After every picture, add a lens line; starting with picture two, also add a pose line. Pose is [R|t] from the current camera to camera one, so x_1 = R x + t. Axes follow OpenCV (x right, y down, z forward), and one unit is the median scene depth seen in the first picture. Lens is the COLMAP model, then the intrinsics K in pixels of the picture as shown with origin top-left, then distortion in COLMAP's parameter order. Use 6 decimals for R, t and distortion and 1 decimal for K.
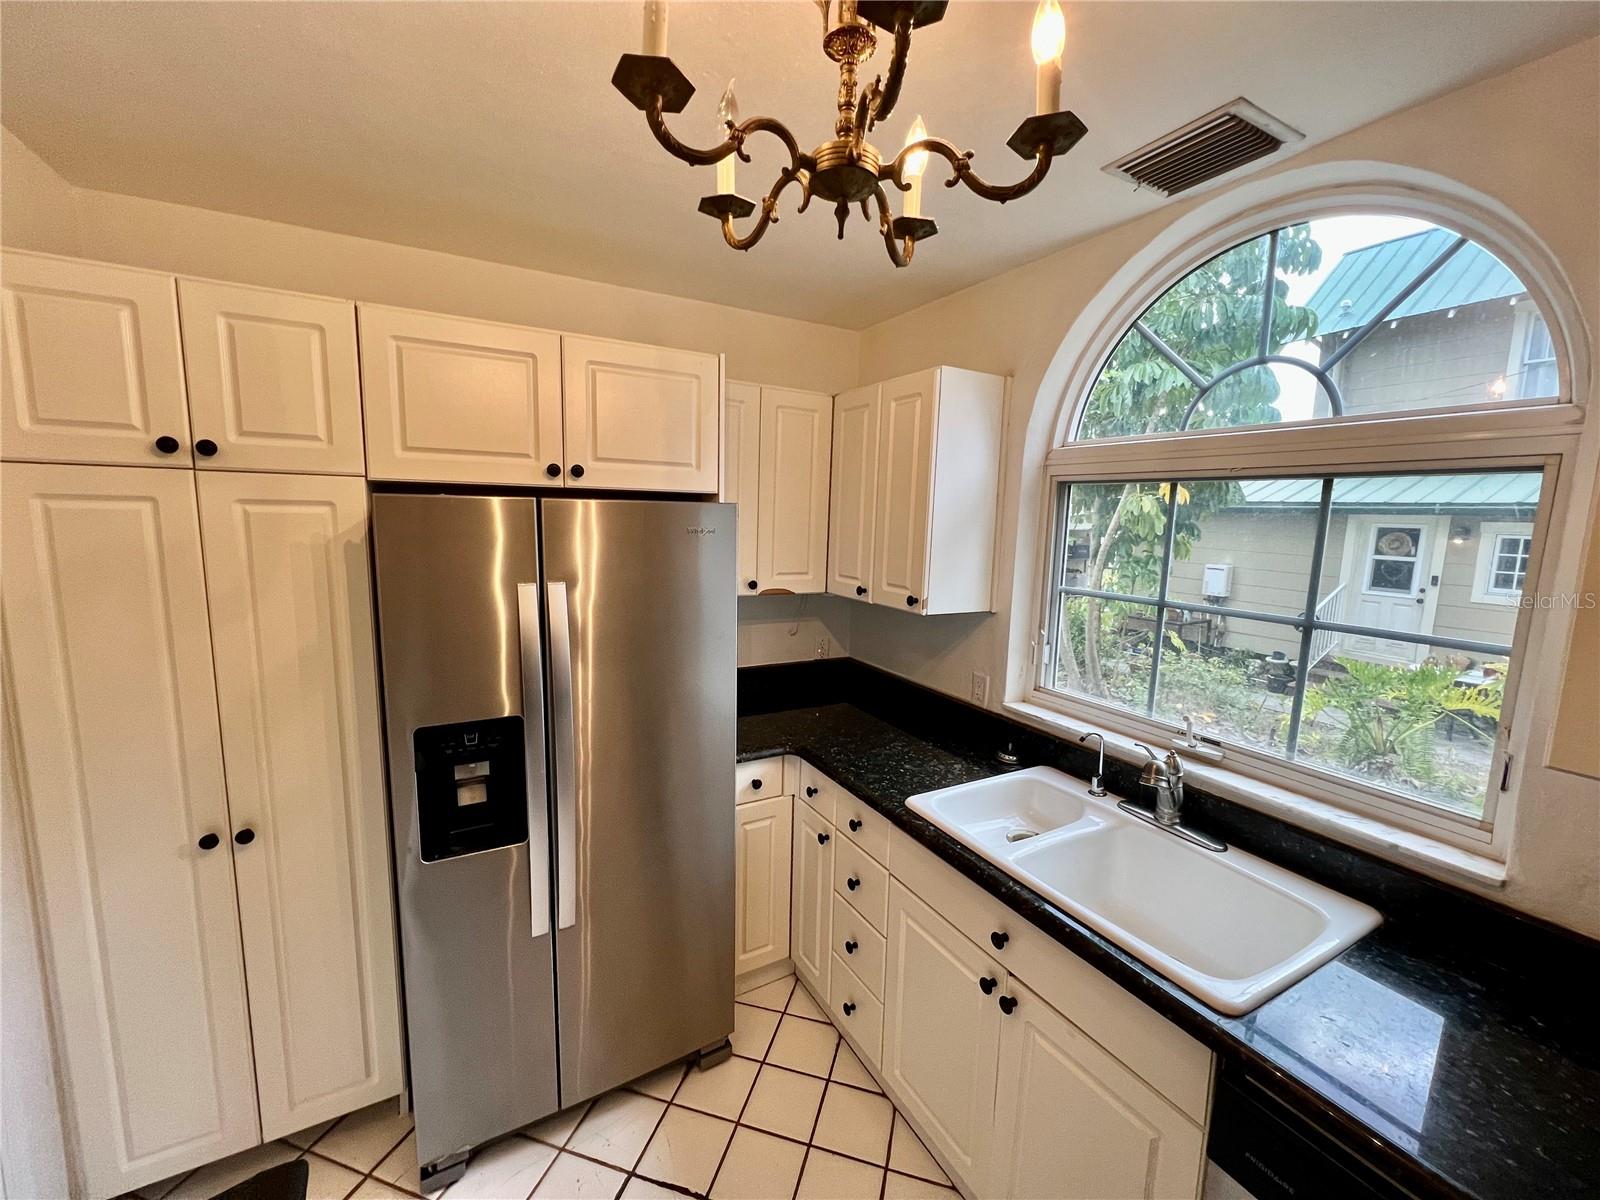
lens RADIAL K [[637.8, 0, 800.0], [0, 637.8, 600.0], [0, 0, 1]] dist [-0.014588, 0.000076]
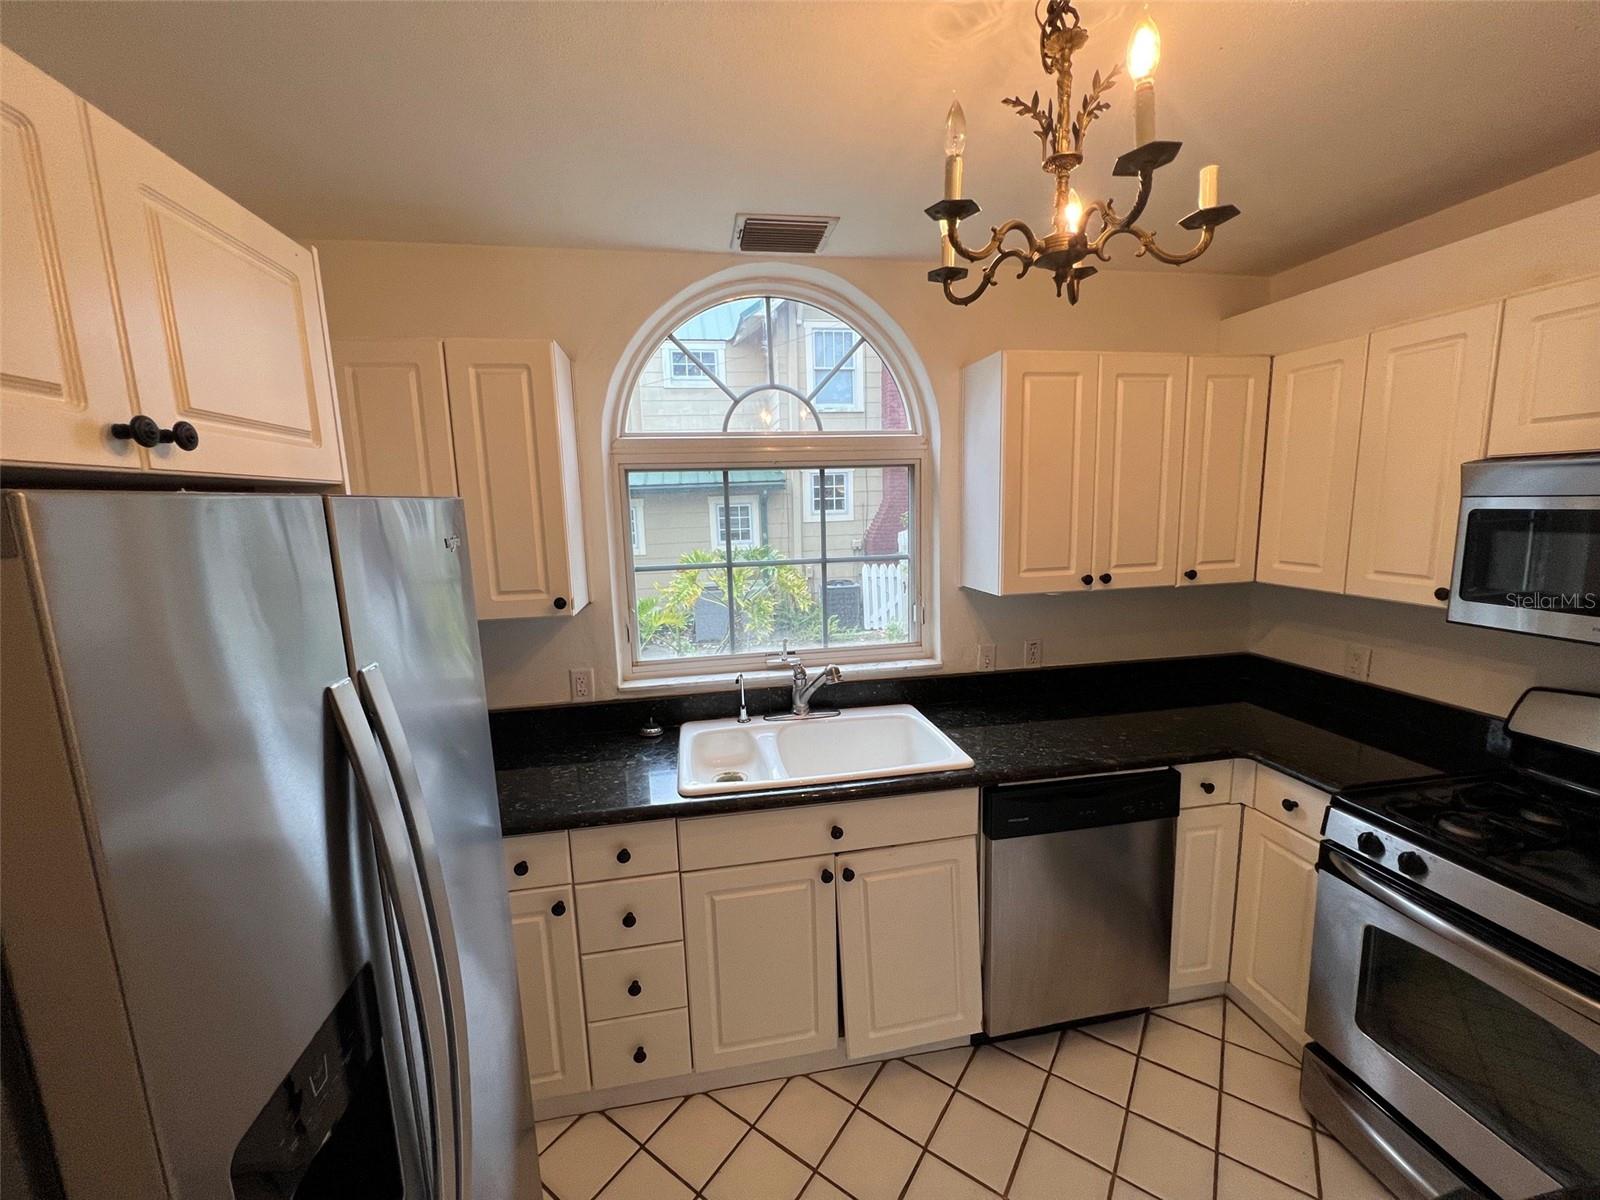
lens RADIAL K [[637.8, 0, 800.0], [0, 637.8, 600.0], [0, 0, 1]] dist [-0.014588, 0.000076]
pose [[0.317158, -0.179458, 0.931239, -0.599671], [0.163501, 0.977577, 0.132704, -0.072701], [-0.934173, 0.110170, 0.339388, 0.431442]]
